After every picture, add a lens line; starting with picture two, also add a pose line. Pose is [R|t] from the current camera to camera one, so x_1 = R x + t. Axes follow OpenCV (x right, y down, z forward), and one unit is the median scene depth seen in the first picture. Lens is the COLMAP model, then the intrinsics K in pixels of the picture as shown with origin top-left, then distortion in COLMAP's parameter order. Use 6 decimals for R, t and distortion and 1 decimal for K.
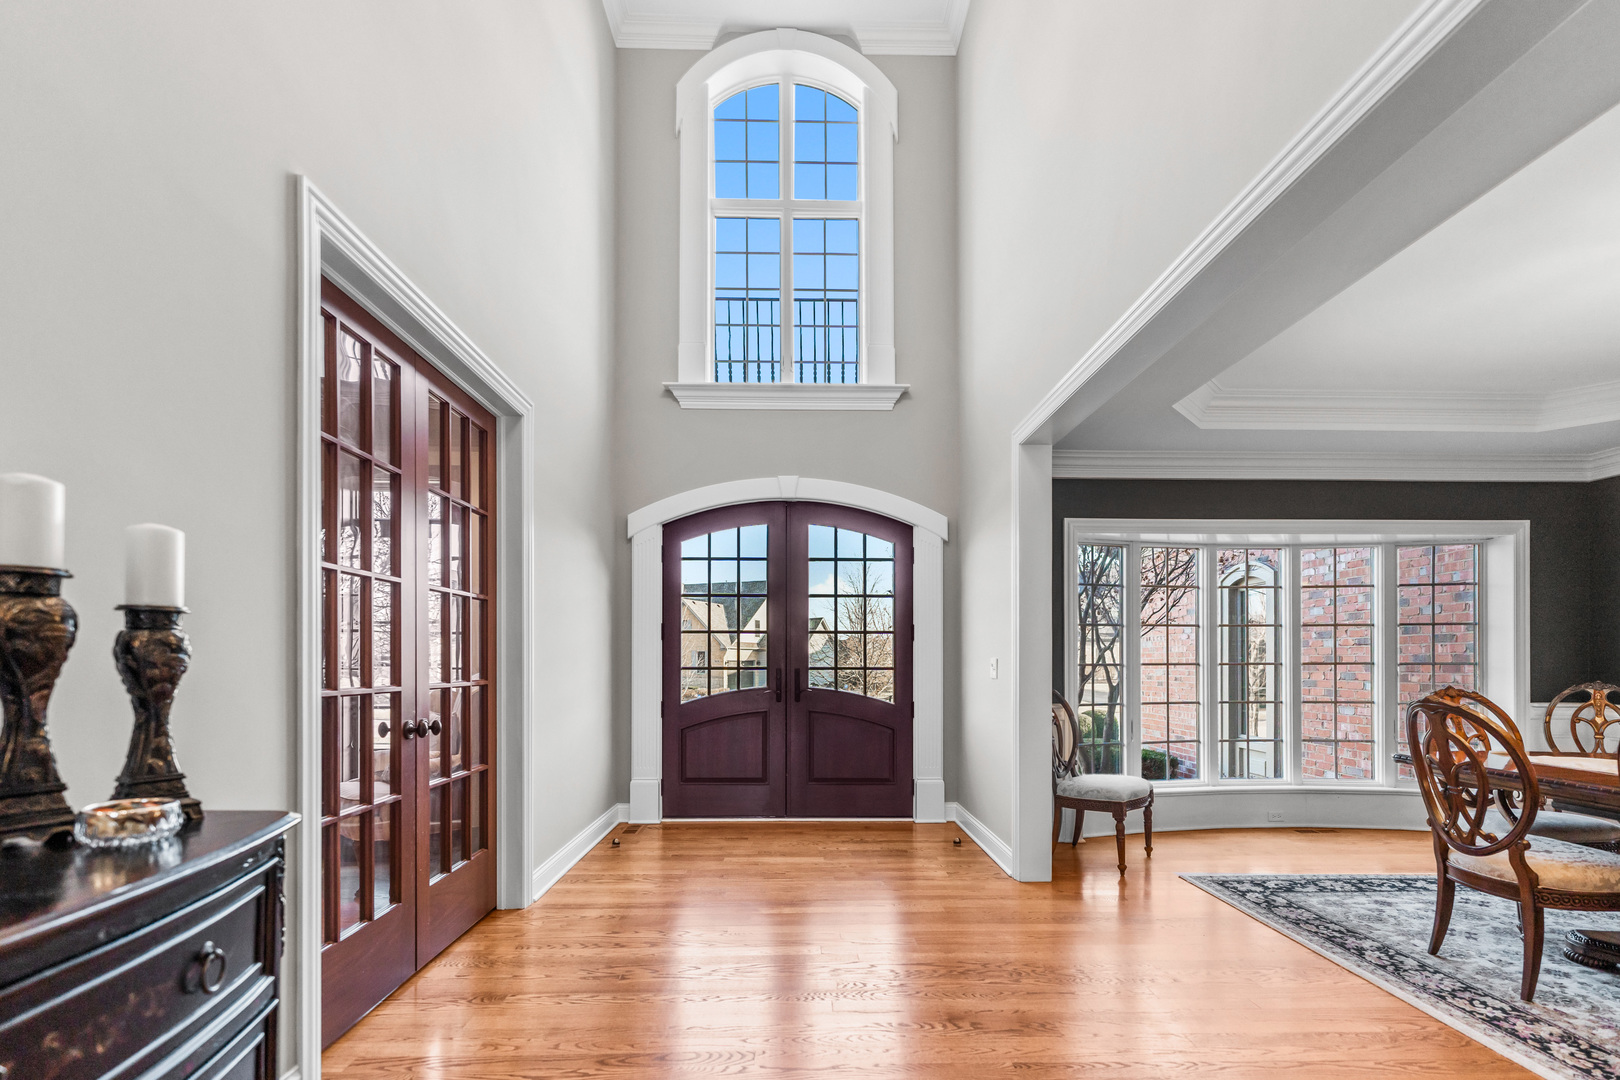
lens RADIAL K [[730.6, 0, 821.3], [0, 730.6, 653.6], [0, 0, 1]] dist [0.003924, -0.001078]
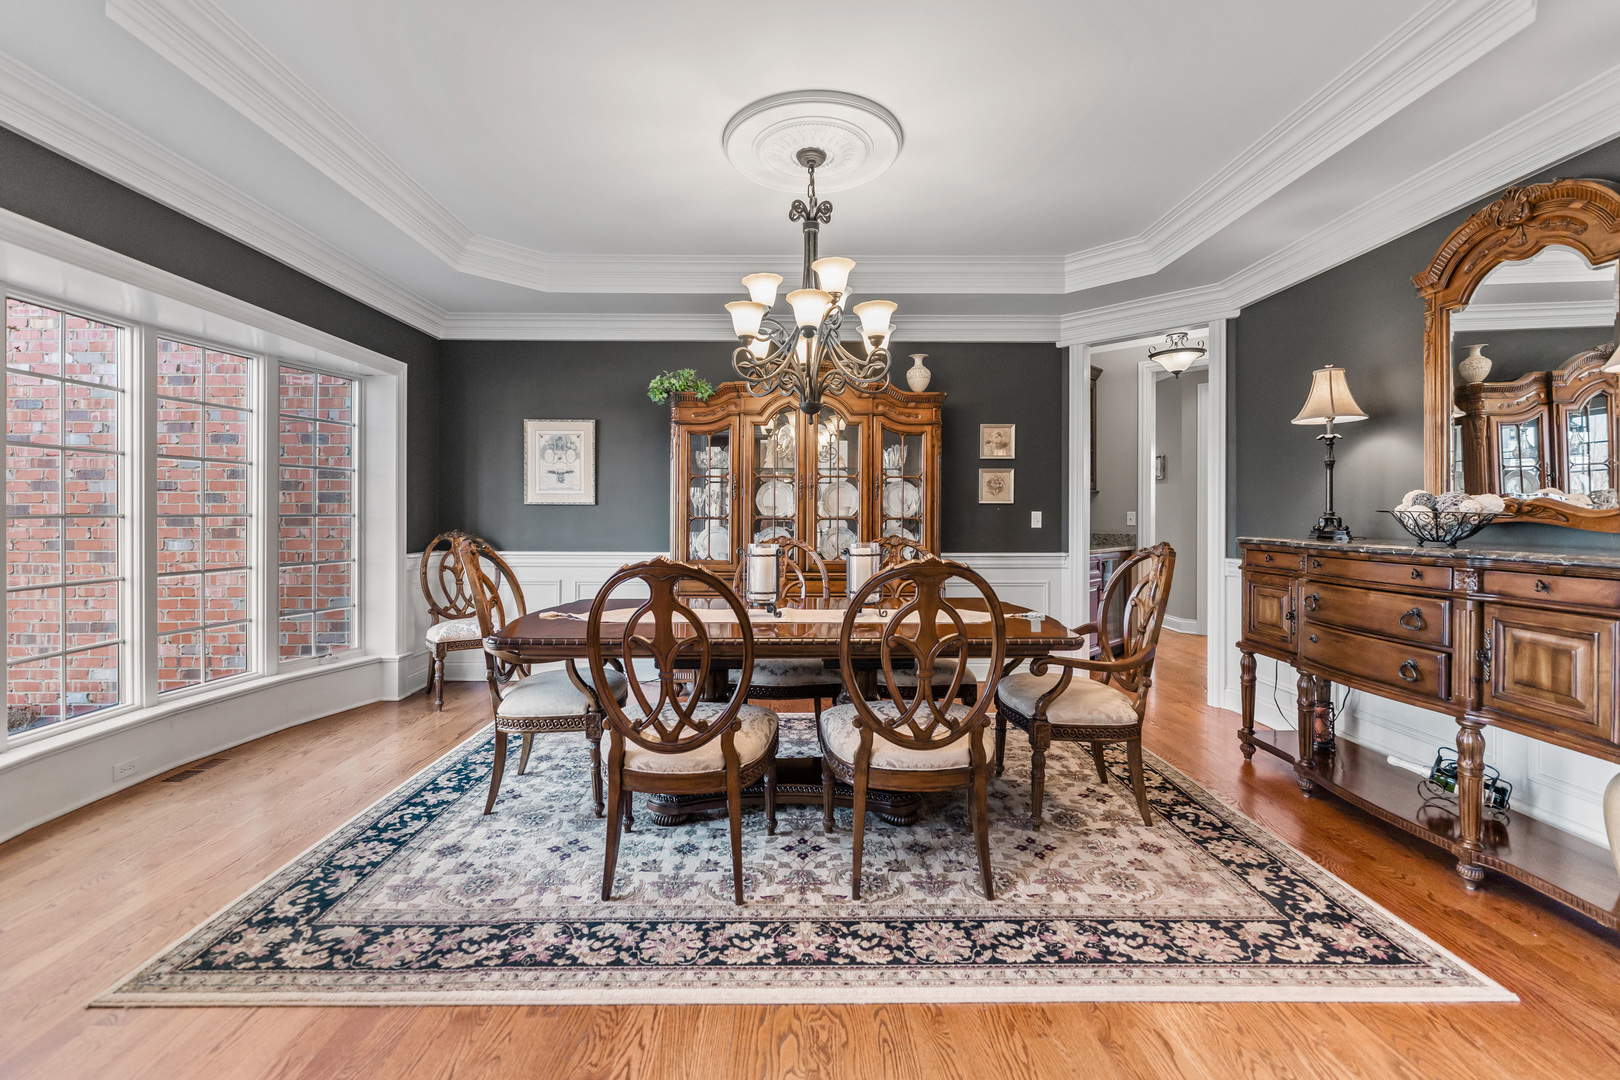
lens RADIAL K [[696.8, 0, 802.6], [0, 696.8, 509.6], [0, 0, 1]] dist [0.000831, -0.000004]
pose [[0.031302, 0.005224, 0.999496, 0.071528], [-0.012916, 0.999905, -0.004821, 0.006745], [-0.999427, -0.012758, 0.031366, 0.450472]]
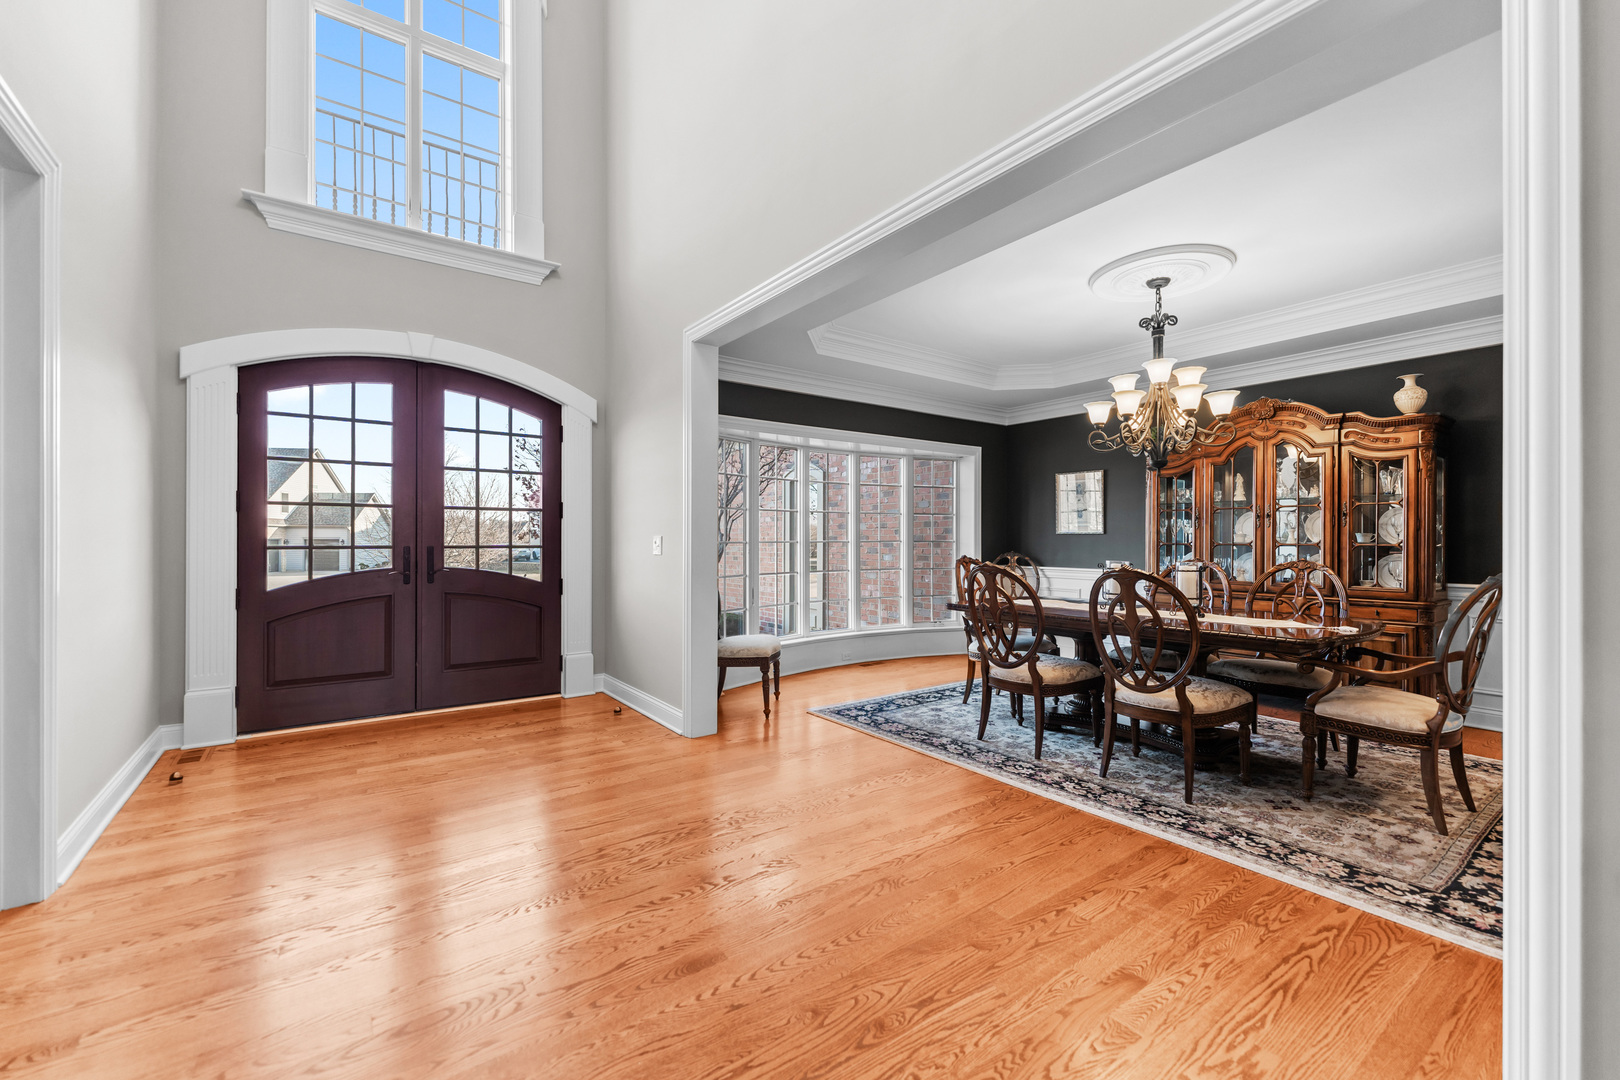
lens RADIAL K [[653.0, 0, 801.6], [0, 653.0, 535.3], [0, 0, 1]] dist [0.002105, -0.000156]
pose [[0.832476, 0.003149, 0.554053, -0.104713], [-0.005396, 0.999982, 0.002425, 0.001718], [-0.554035, -0.005009, 0.832478, 0.067539]]
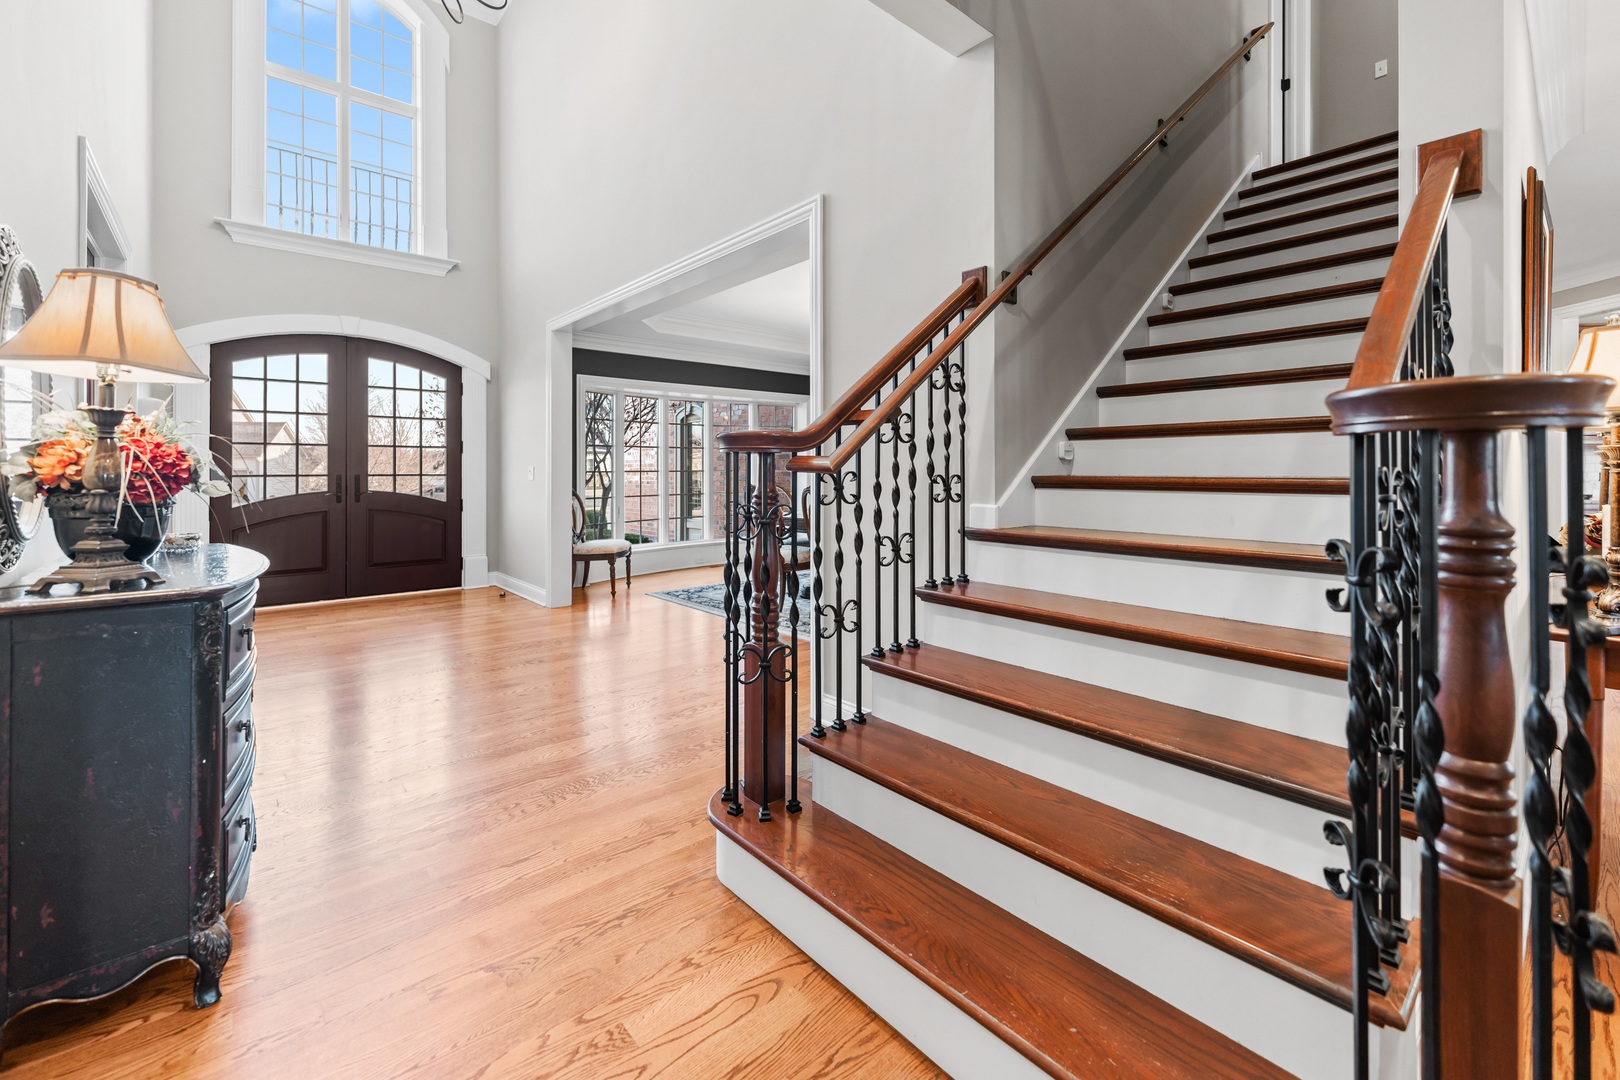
lens RADIAL K [[653.0, 0, 800.3], [0, 653.0, 465.3], [0, 0, 1]] dist [0.002105, -0.000156]
pose [[0.780170, 0.002593, 0.625562, -0.146398], [-0.001957, 0.999997, -0.001706, 0.004516], [-0.625564, 0.000107, 0.780173, -0.332272]]
